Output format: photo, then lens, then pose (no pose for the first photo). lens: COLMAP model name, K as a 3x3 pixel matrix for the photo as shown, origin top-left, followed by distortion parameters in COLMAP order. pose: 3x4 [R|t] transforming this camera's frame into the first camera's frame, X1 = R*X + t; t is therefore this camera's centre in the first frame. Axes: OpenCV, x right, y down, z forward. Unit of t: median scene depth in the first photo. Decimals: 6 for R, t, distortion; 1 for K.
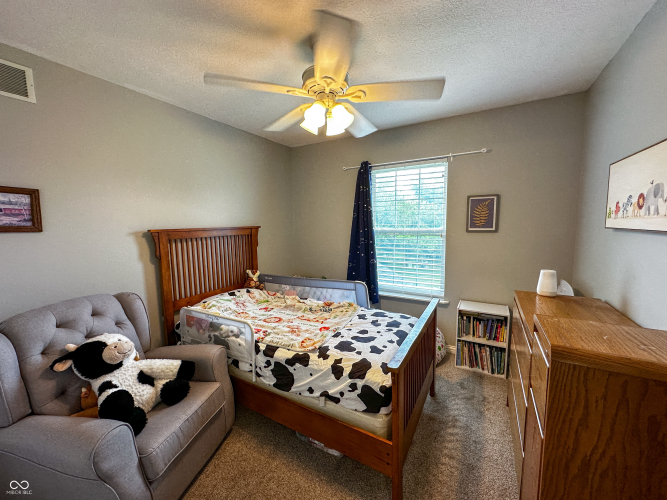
lens RADIAL K [[265.4, 0, 334.1], [0, 265.4, 249.6], [0, 0, 1]] dist [-0.000185, -0.000230]
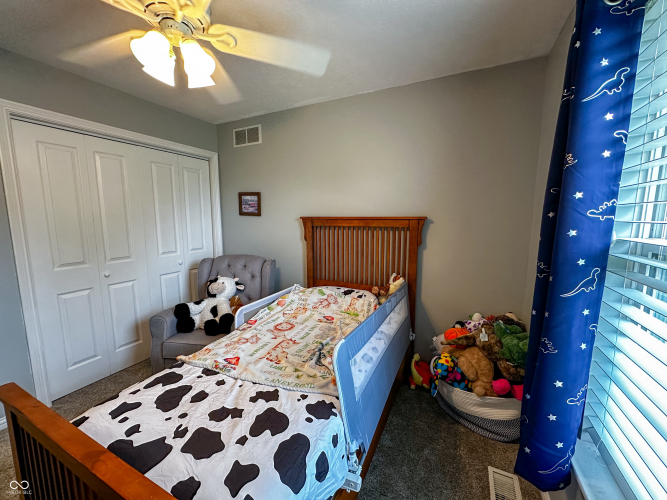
lens RADIAL K [[265.4, 0, 333.9], [0, 265.4, 250.2], [0, 0, 1]] dist [-0.000185, -0.000230]
pose [[0.070675, 0.144367, -0.986997, 0.646106], [-0.108254, 0.984737, 0.136285, -0.119421], [0.991608, 0.097215, 0.085224, 1.180175]]
